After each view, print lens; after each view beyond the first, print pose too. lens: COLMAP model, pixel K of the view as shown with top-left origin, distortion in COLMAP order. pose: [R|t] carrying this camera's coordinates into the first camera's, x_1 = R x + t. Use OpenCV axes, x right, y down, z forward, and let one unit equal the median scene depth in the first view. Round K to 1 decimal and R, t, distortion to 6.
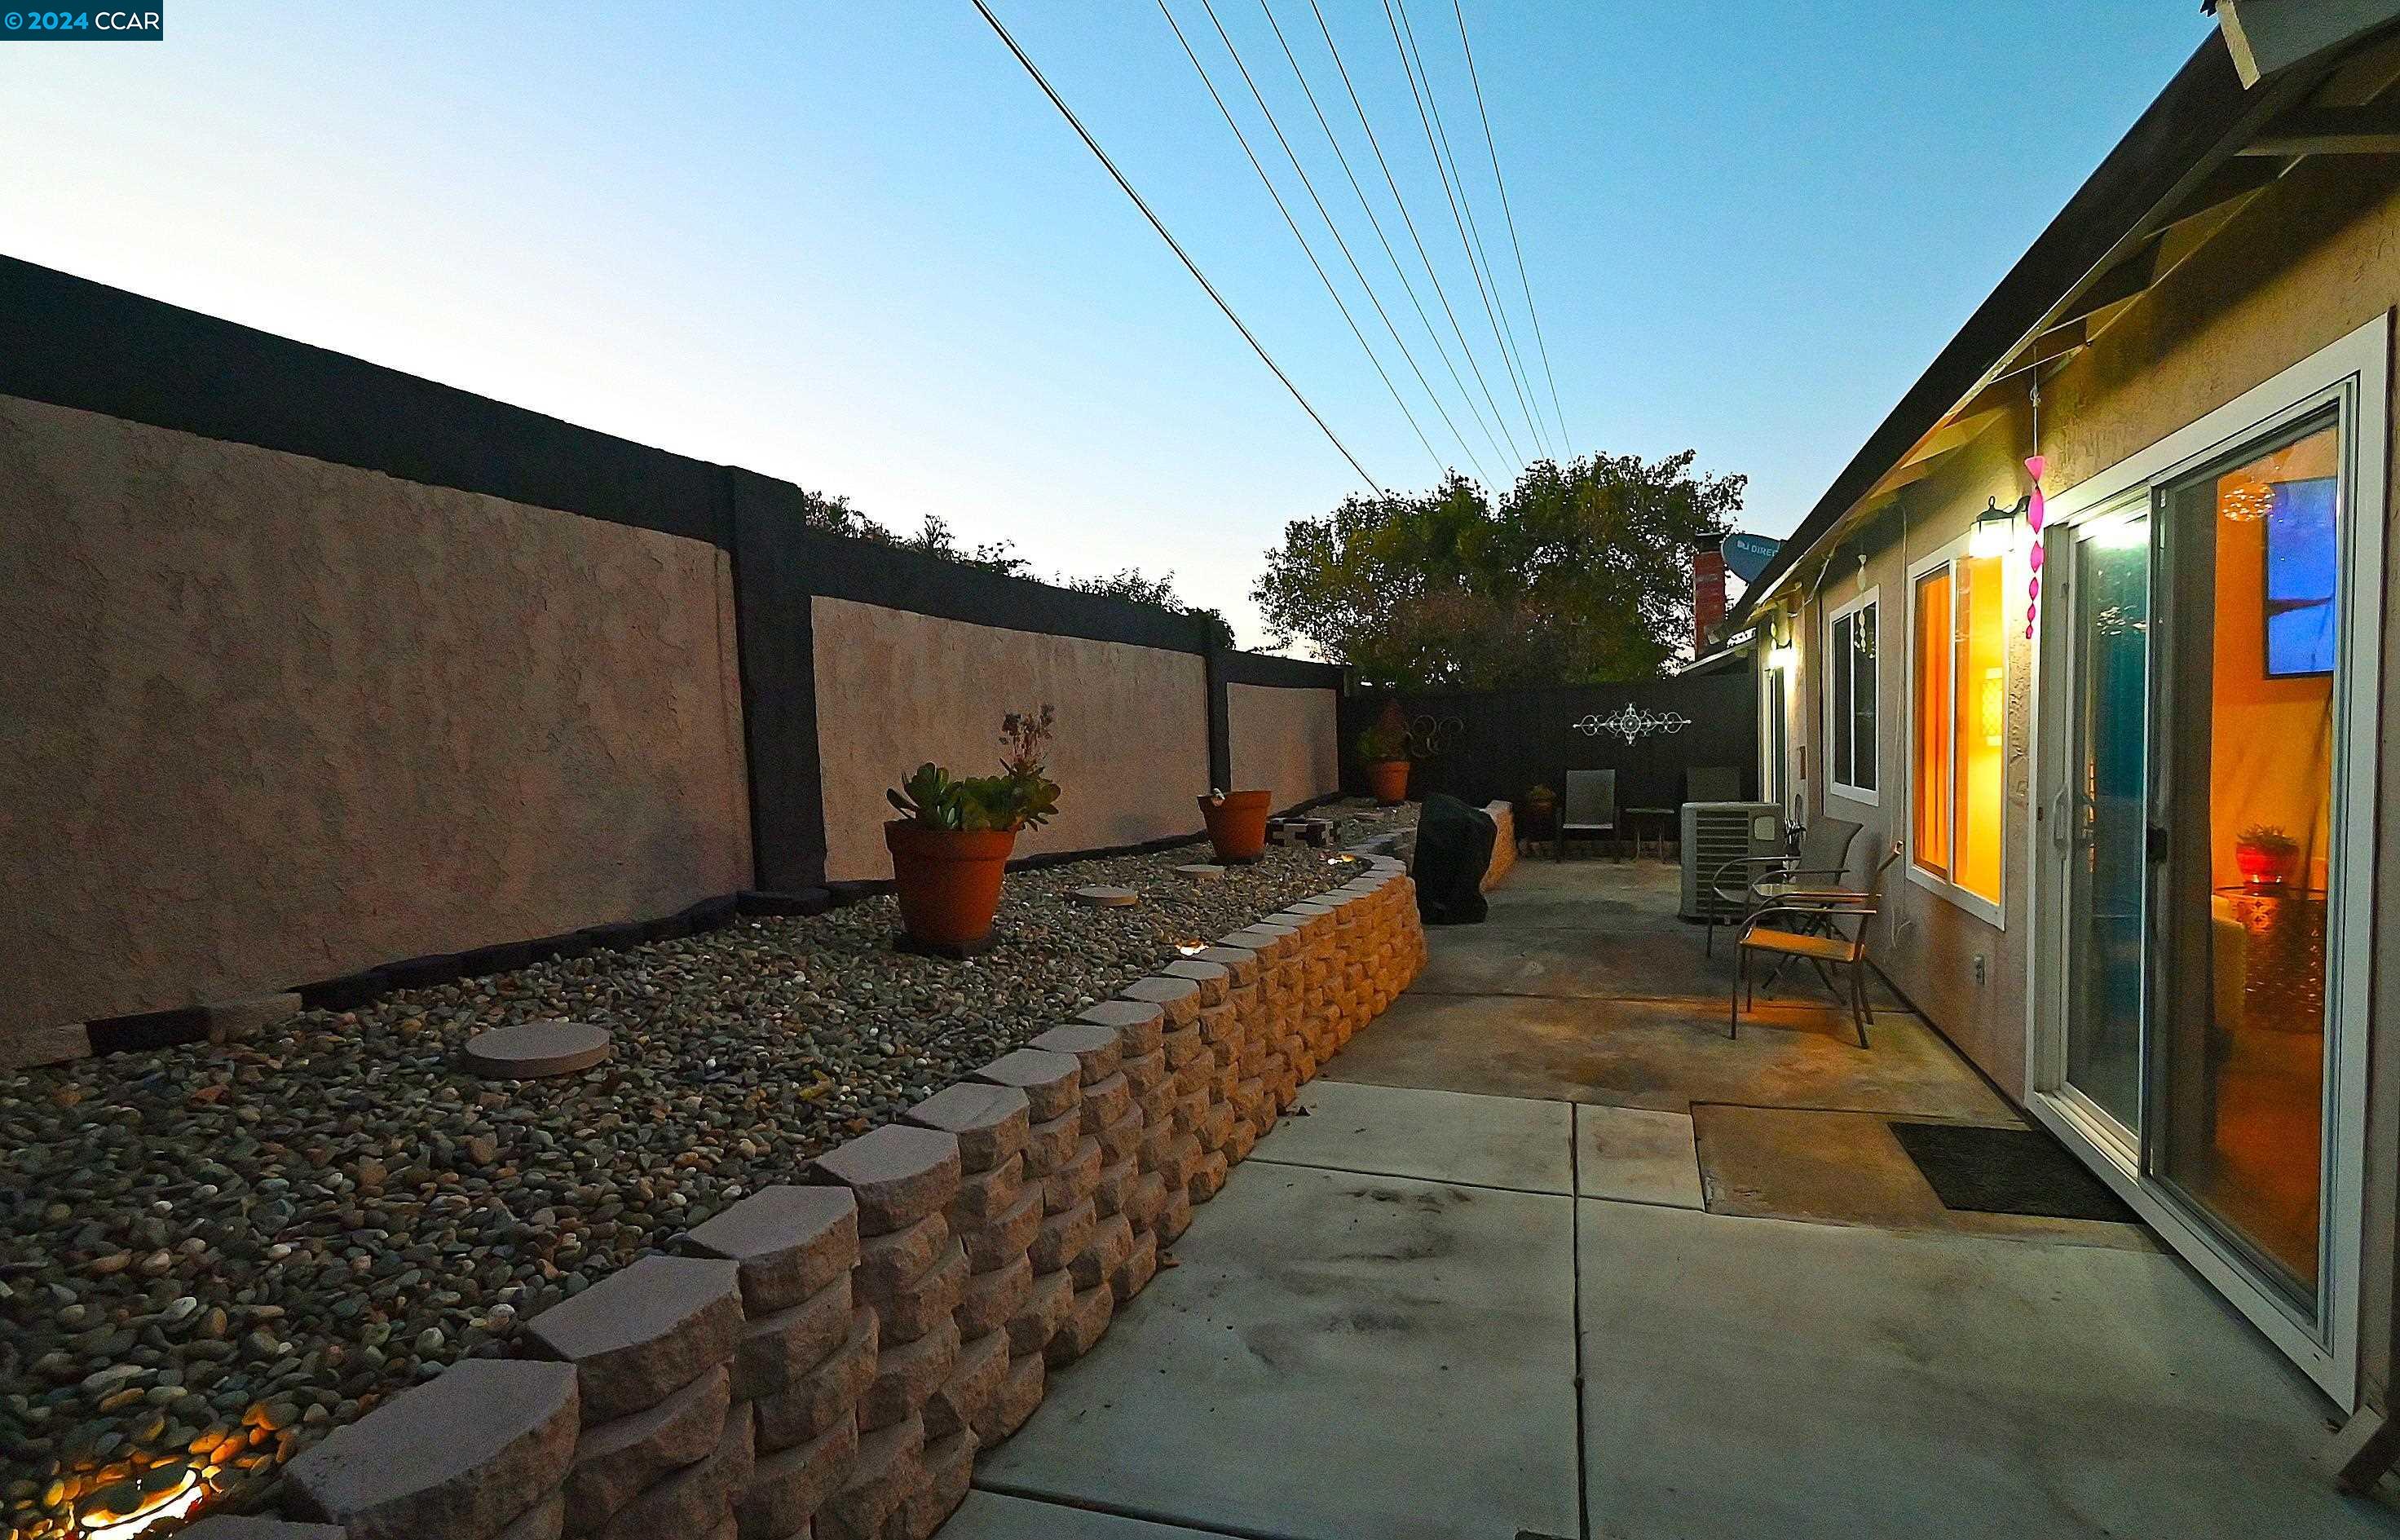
lens RADIAL K [[1084.2, 0, 1199.4], [0, 1084.2, 815.4], [0, 0, 1]] dist [0.001705, -0.000694]
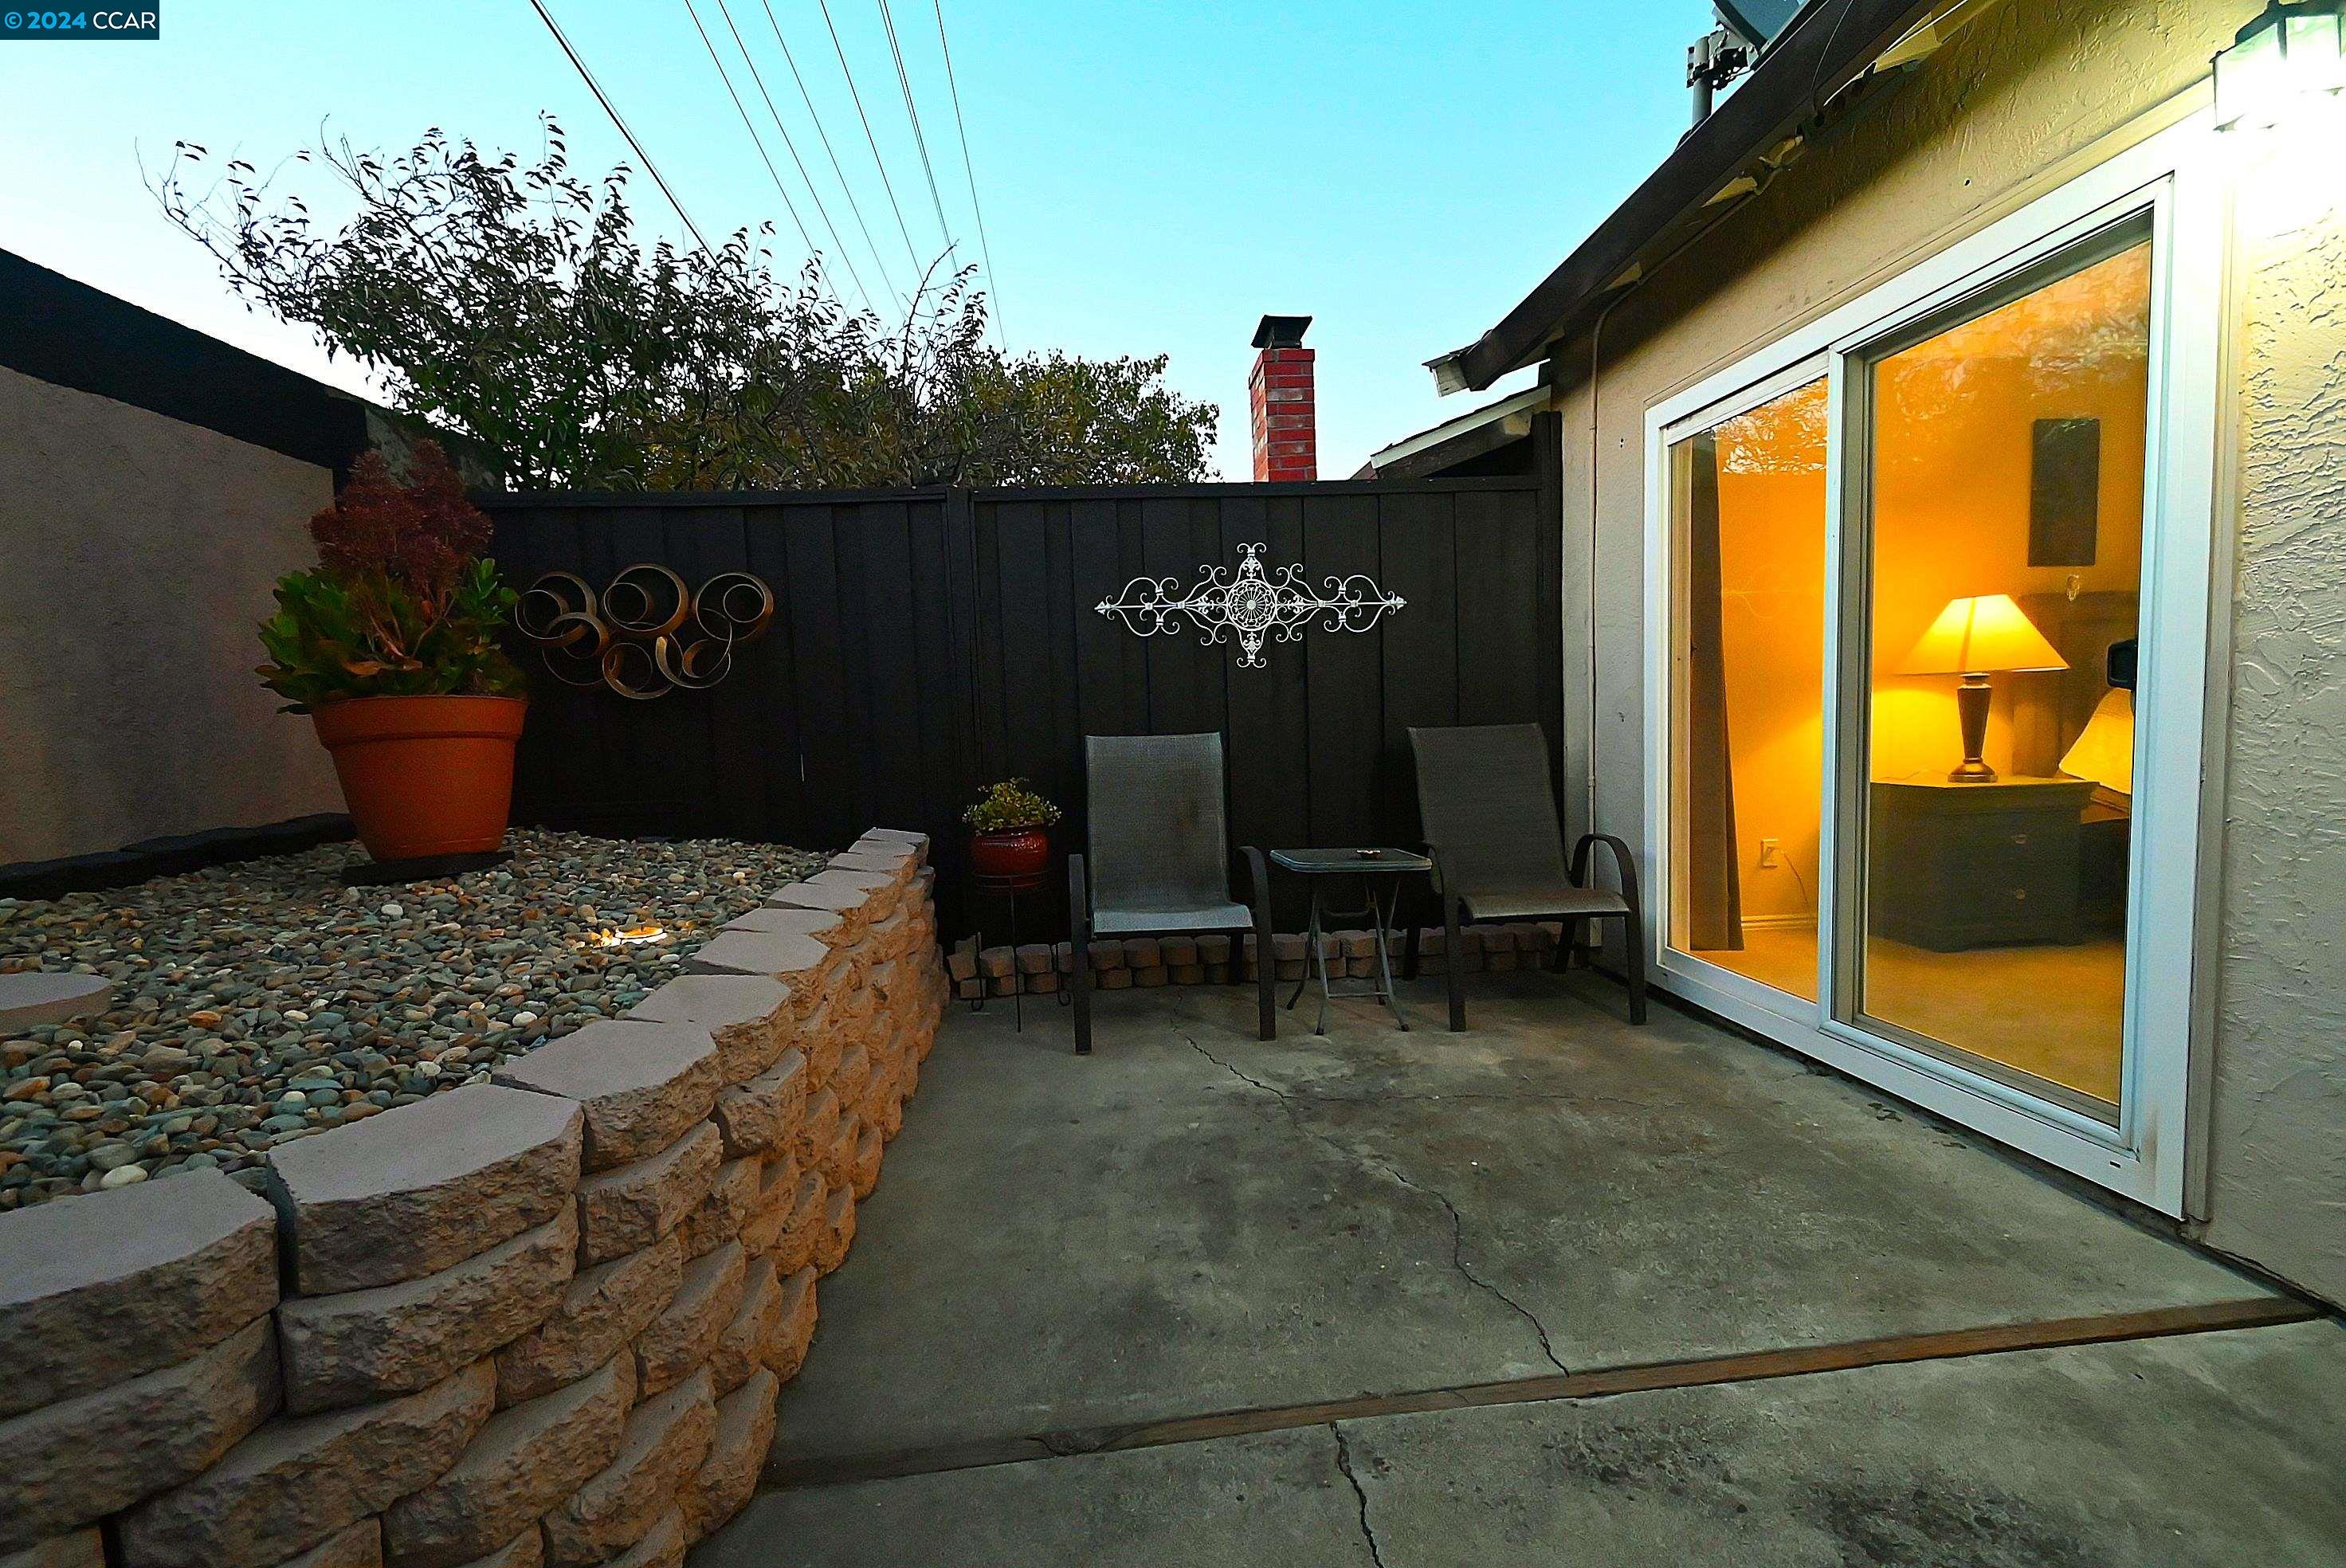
lens RADIAL K [[1047.6, 0, 1173.0], [0, 1047.6, 784.0], [0, 0, 1]] dist [0.003842, 0.000134]
pose [[0.887692, -0.018512, 0.460065, 0.646422], [0.026412, 0.999593, -0.010741, -0.068473], [-0.459679, 0.021686, 0.887820, 2.120671]]
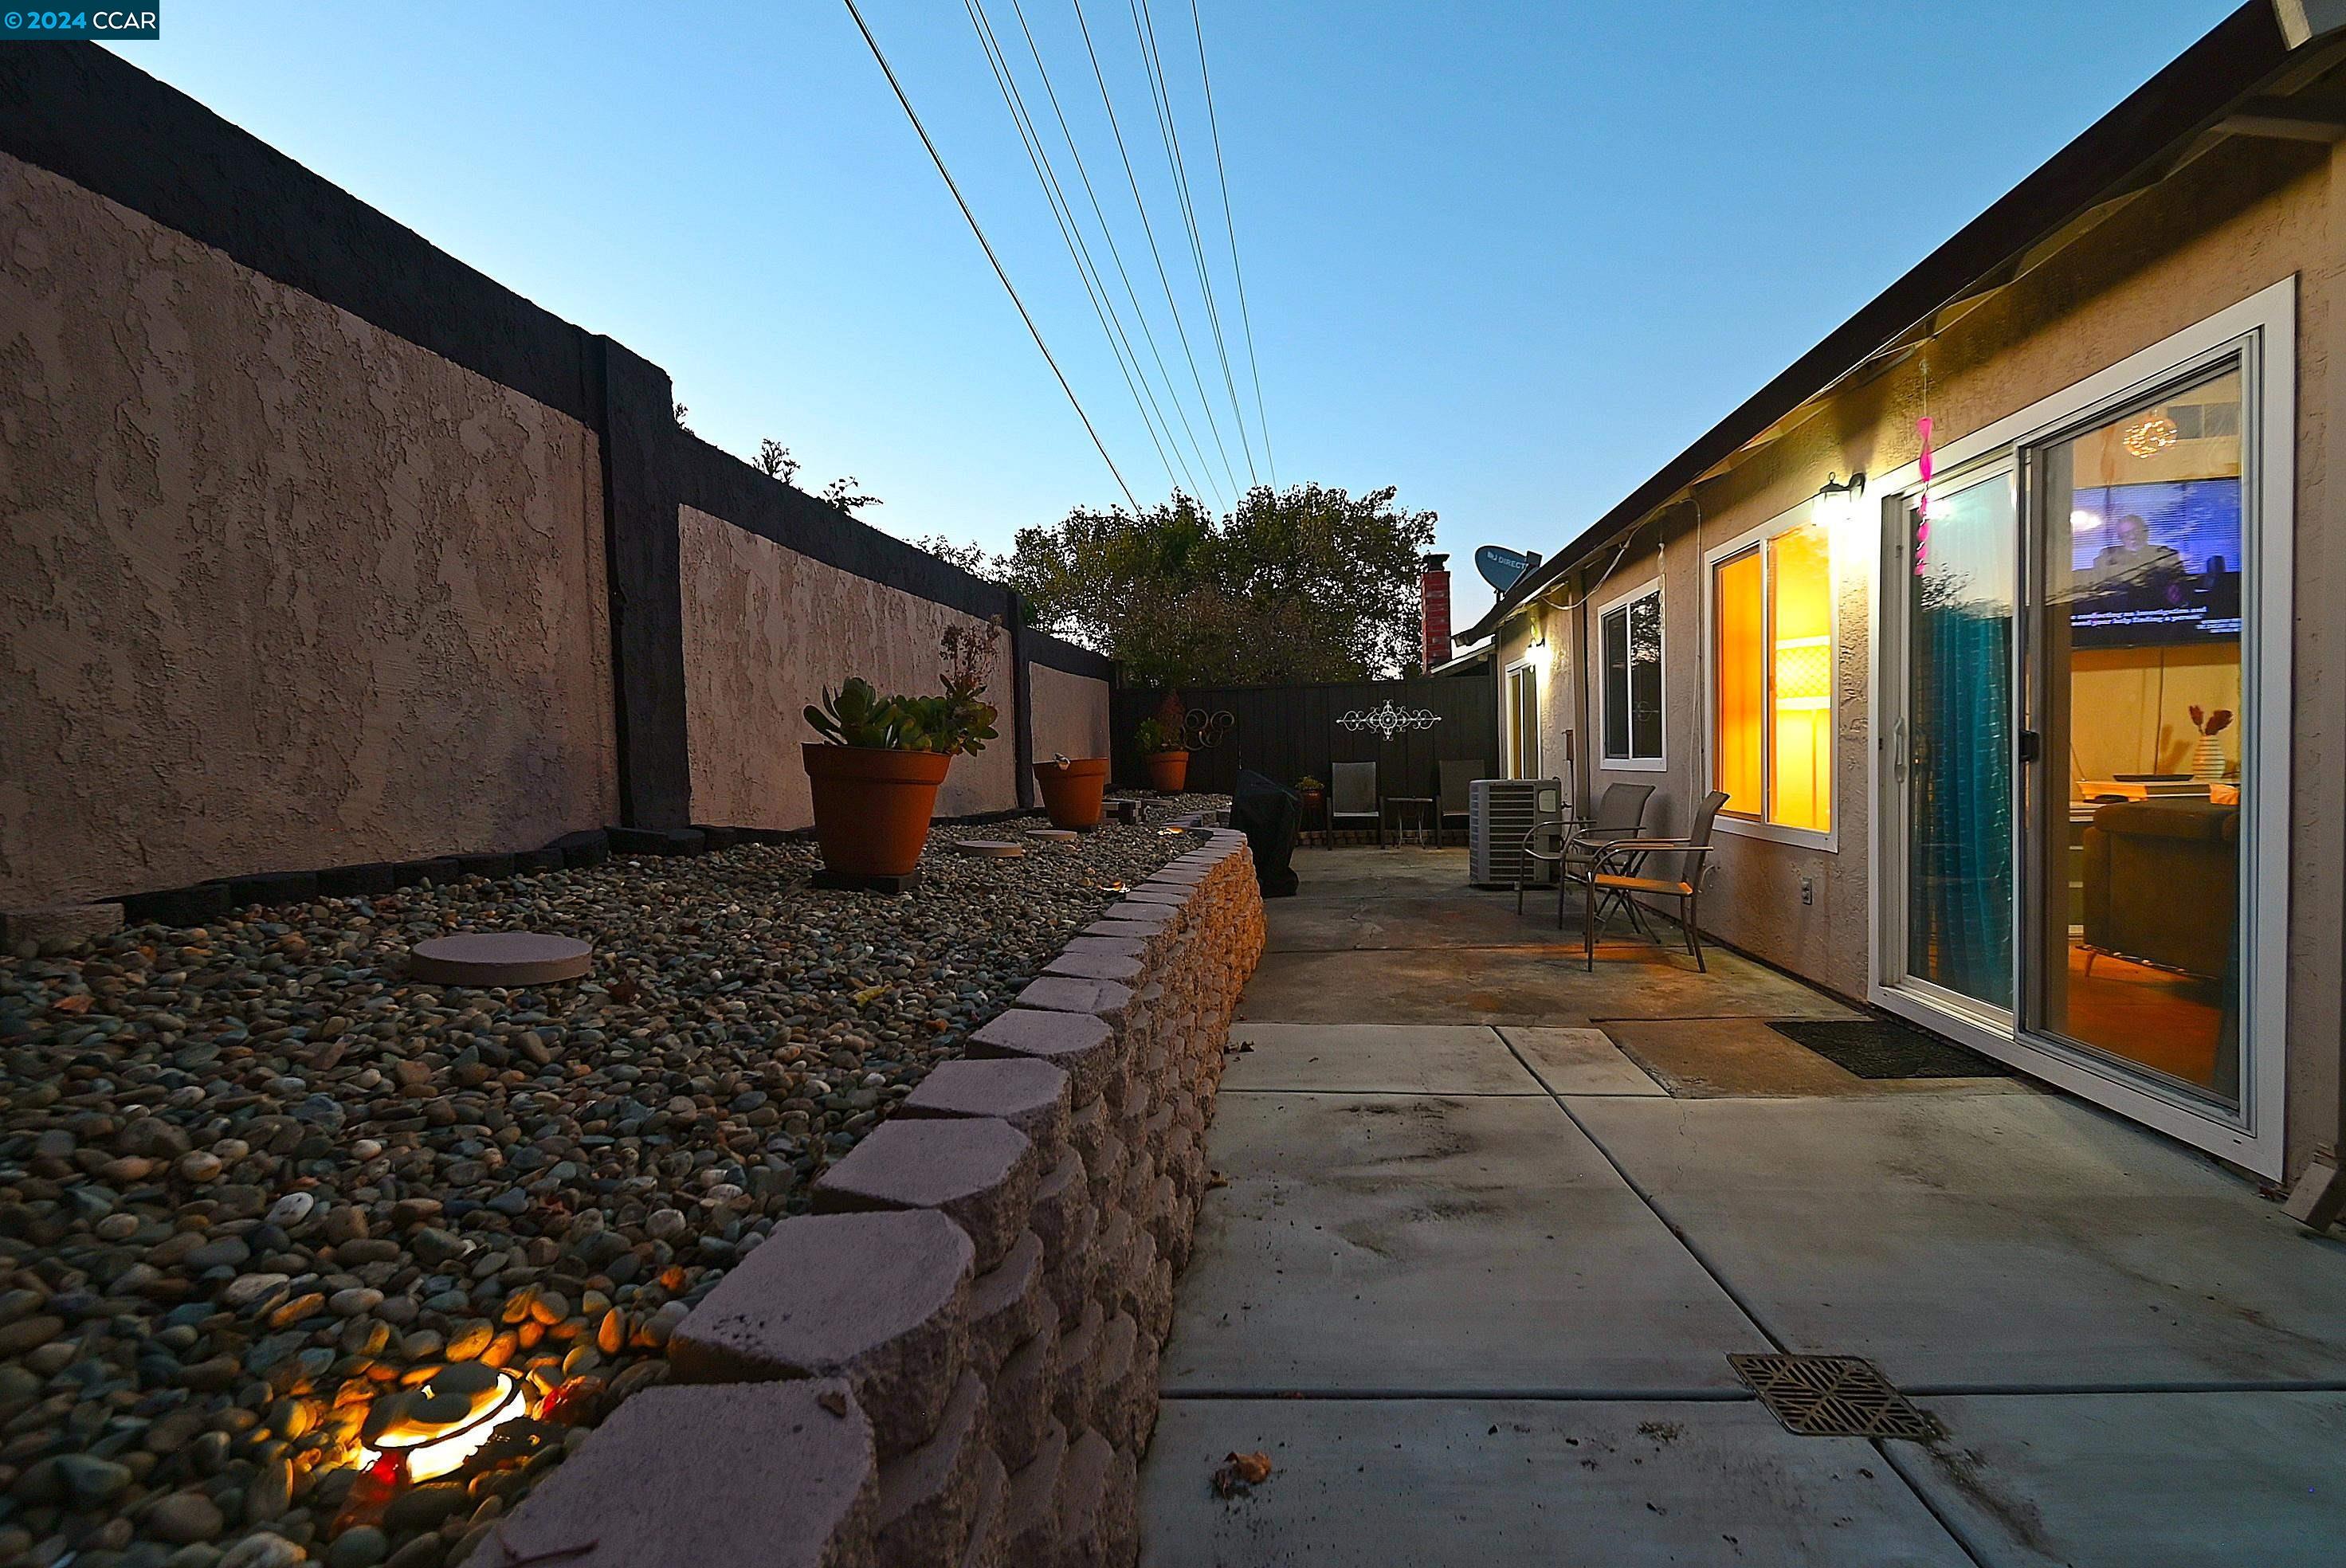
lens RADIAL K [[1086.8, 0, 1173.4], [0, 1086.8, 796.4], [0, 0, 1]] dist [0.000919, -0.000891]
pose [[0.968032, 0.005381, 0.250769, -0.223224], [0.003723, 0.999352, -0.035815, 0.084752], [-0.250799, 0.035603, 0.967384, 0.063457]]
